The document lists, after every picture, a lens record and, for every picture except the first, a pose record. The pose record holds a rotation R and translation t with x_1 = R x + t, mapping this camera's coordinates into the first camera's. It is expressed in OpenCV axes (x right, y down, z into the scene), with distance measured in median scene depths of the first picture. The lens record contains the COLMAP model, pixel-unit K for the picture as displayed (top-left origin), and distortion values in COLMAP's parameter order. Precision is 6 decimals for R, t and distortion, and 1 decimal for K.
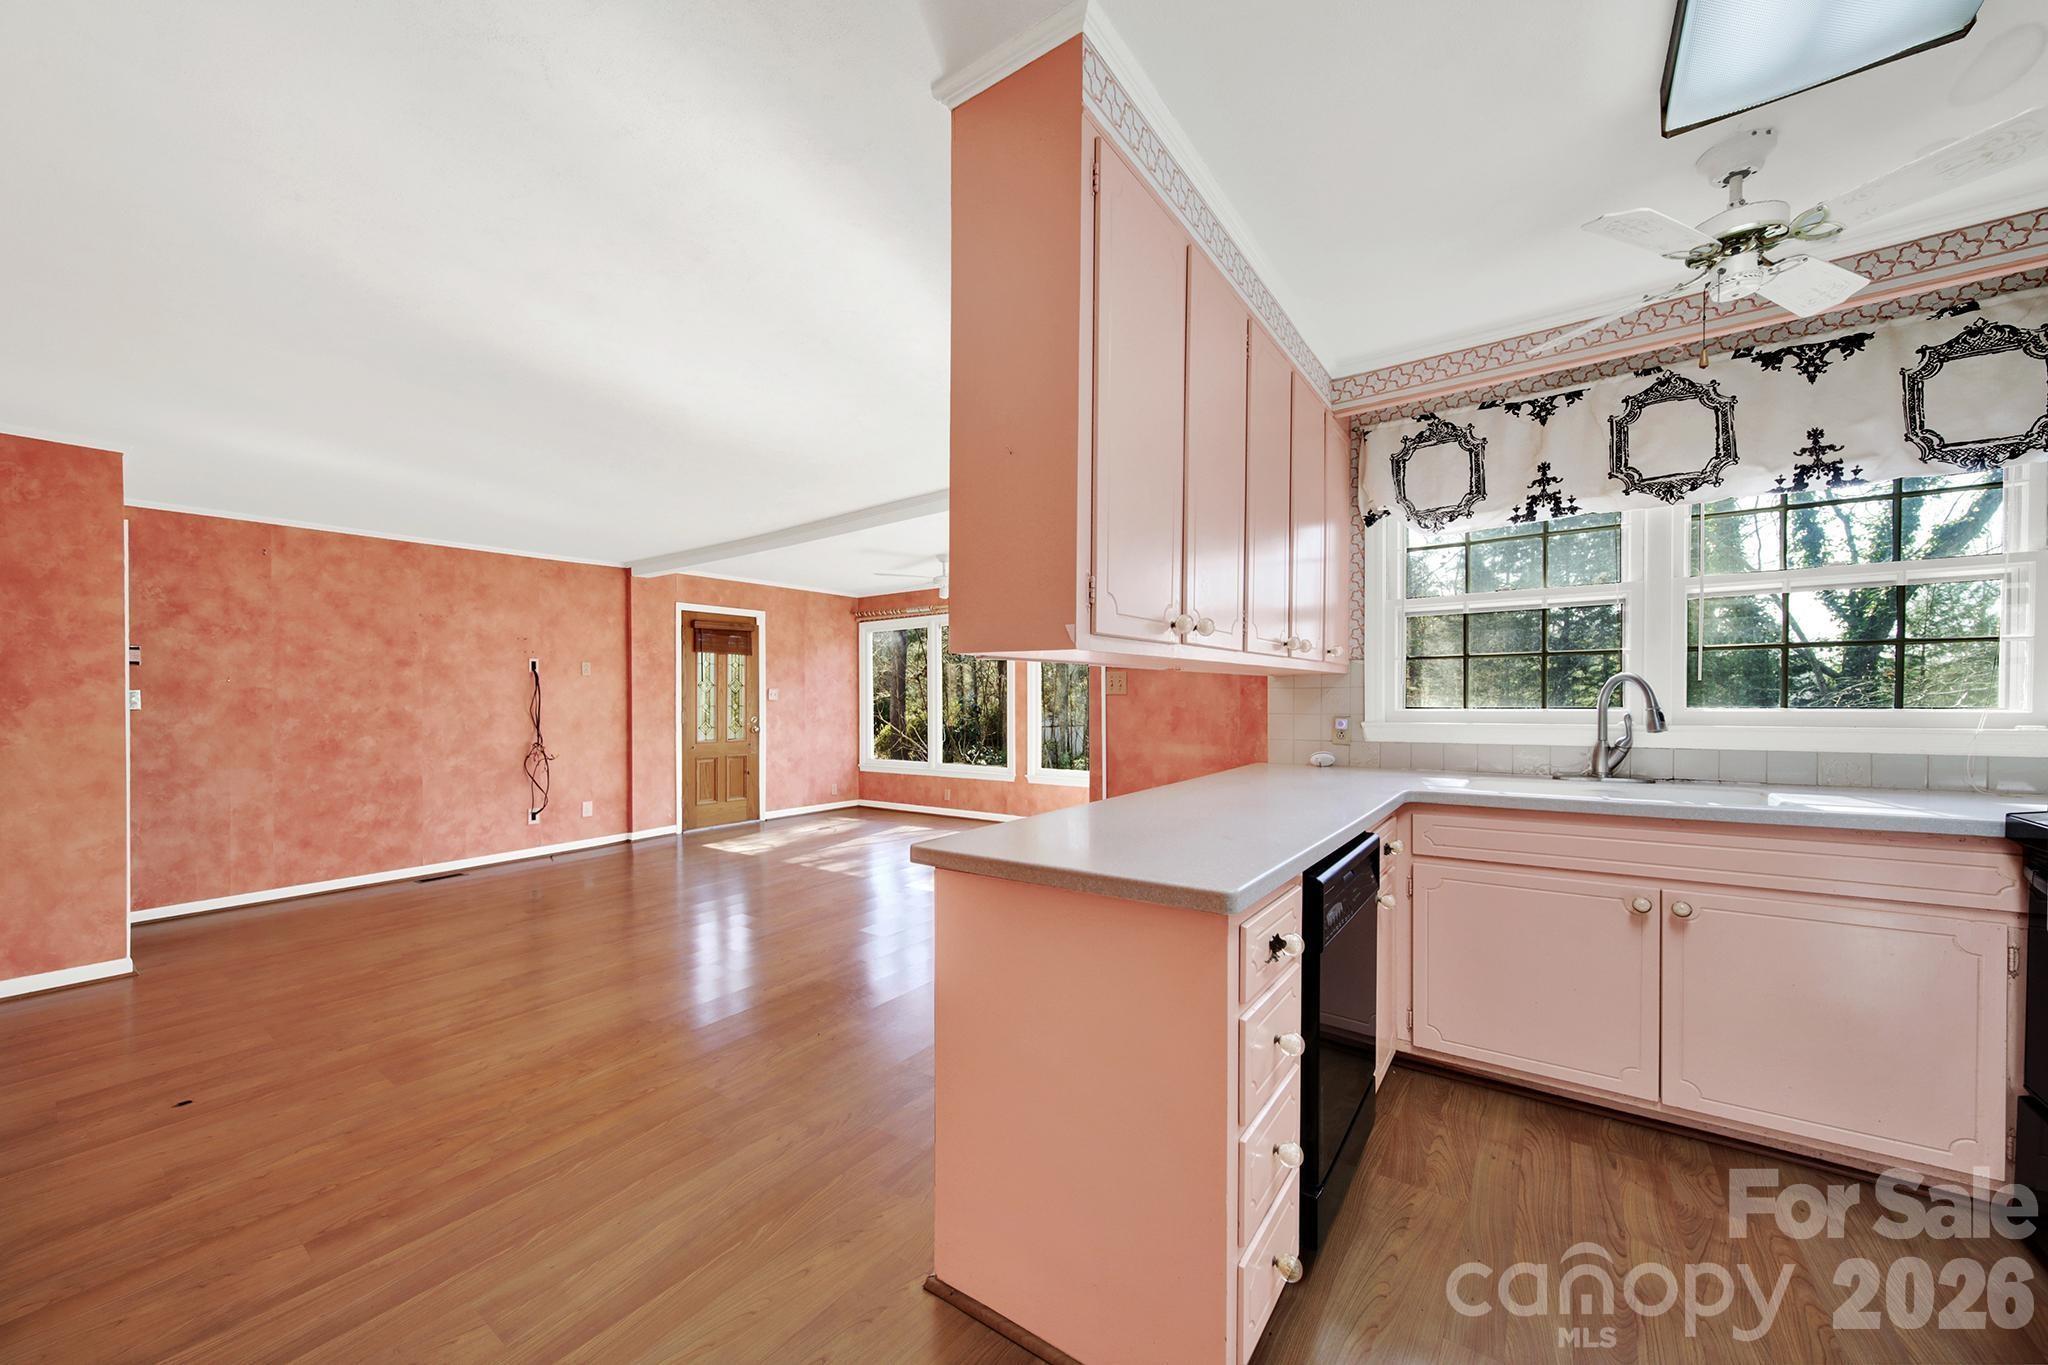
lens RADIAL K [[736.7, 0, 992.1], [0, 736.7, 698.2], [0, 0, 1]] dist [-0.005931, -0.000413]
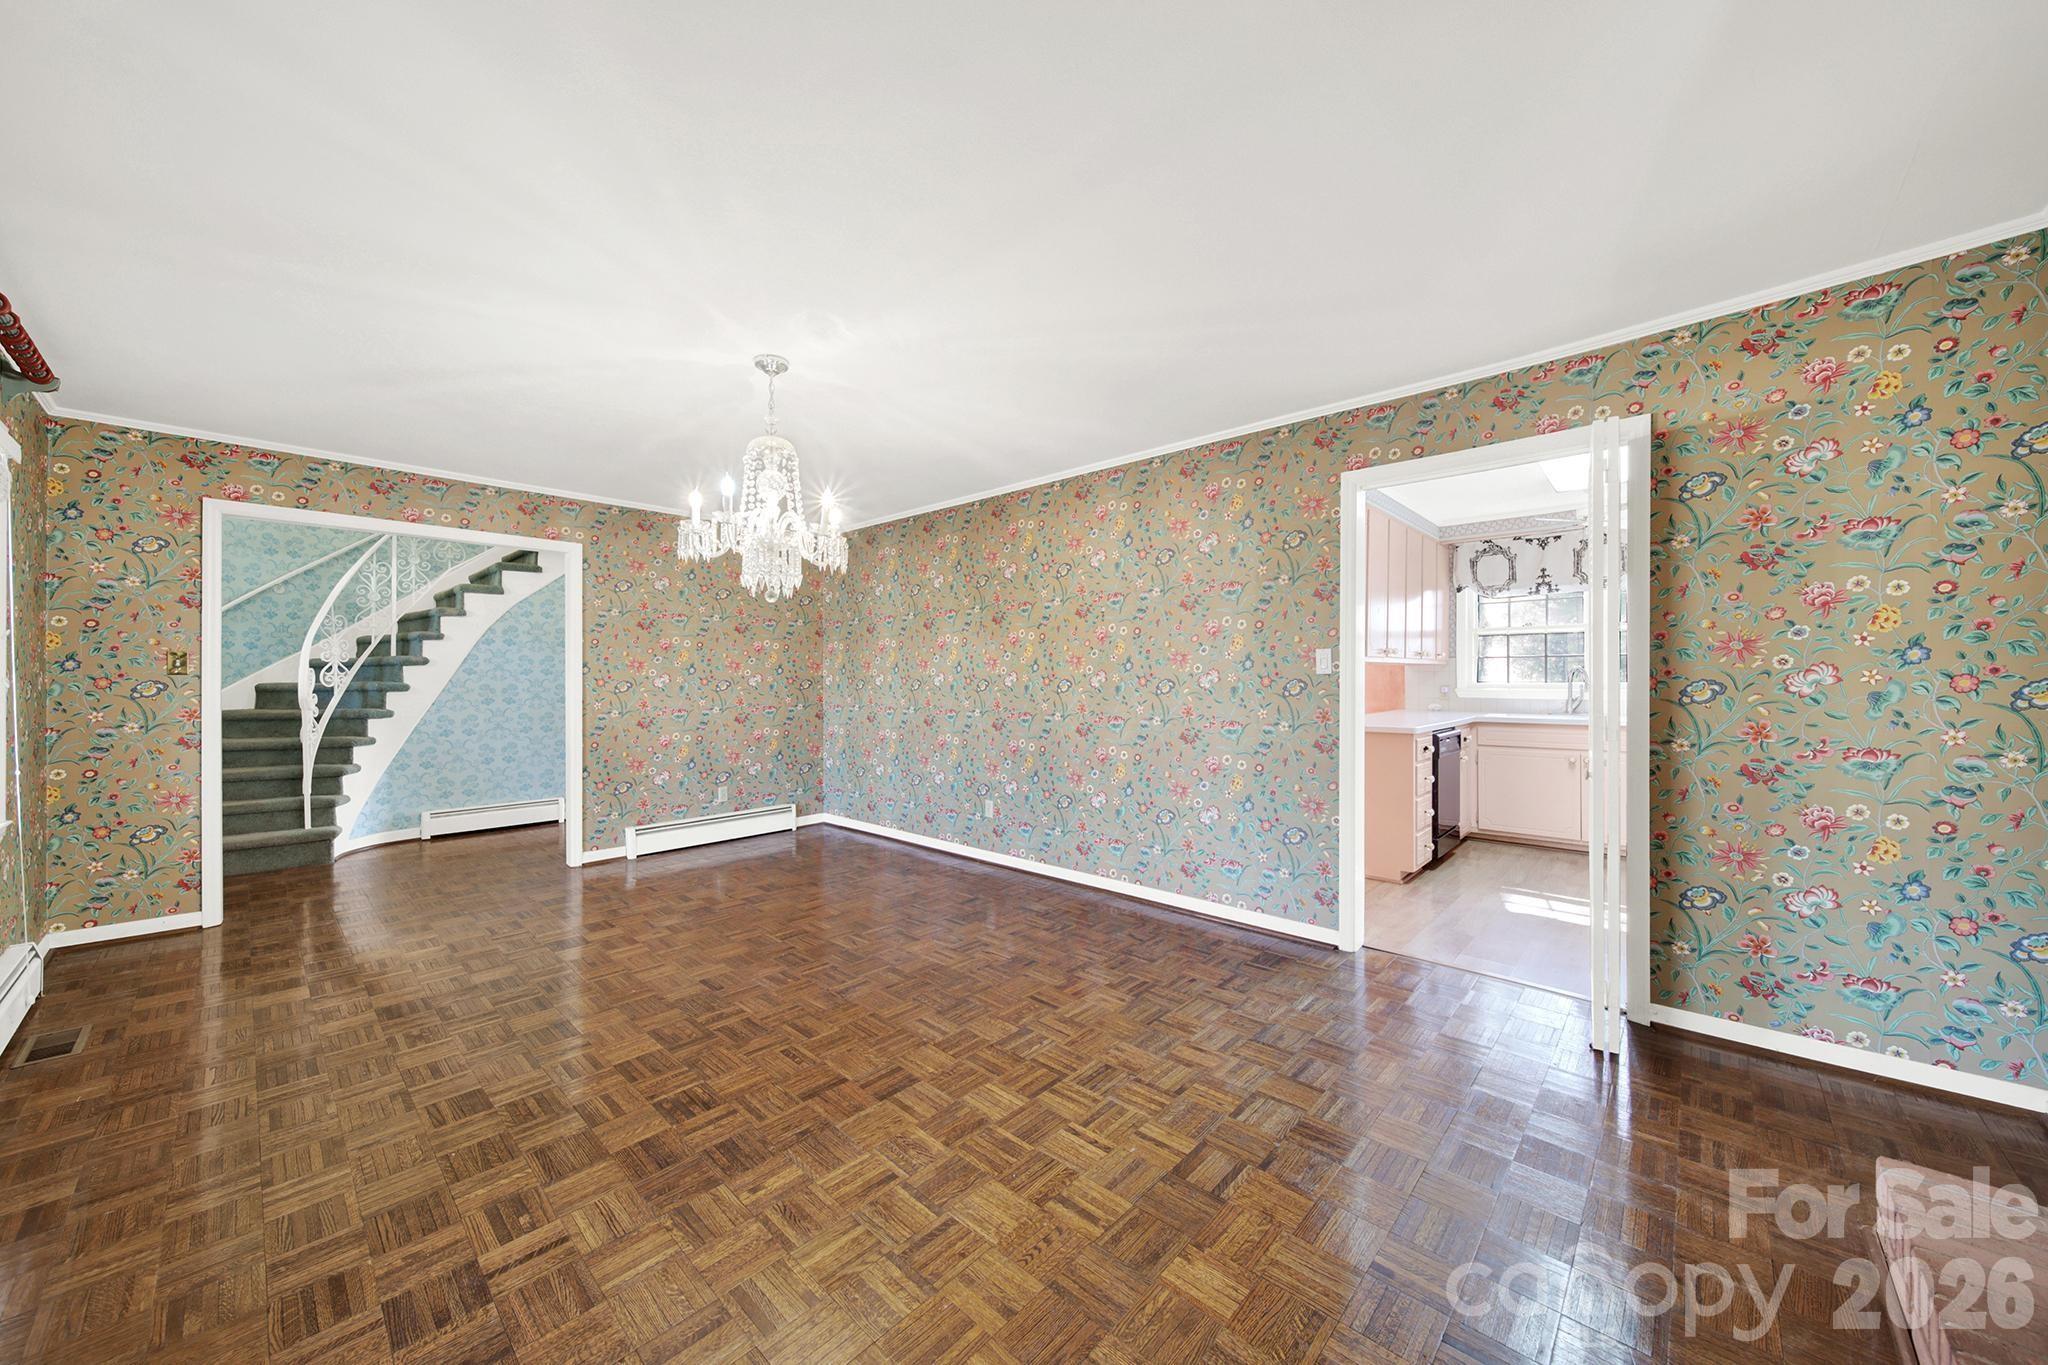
lens RADIAL K [[736.7, 0, 1004.1], [0, 736.7, 671.7], [0, 0, 1]] dist [-0.005931, -0.000413]
pose [[0.995764, 0.004130, -0.091855, -0.304476], [-0.005018, 0.999943, -0.009441, 0.006024], [0.091810, 0.009862, 0.995728, -0.628110]]
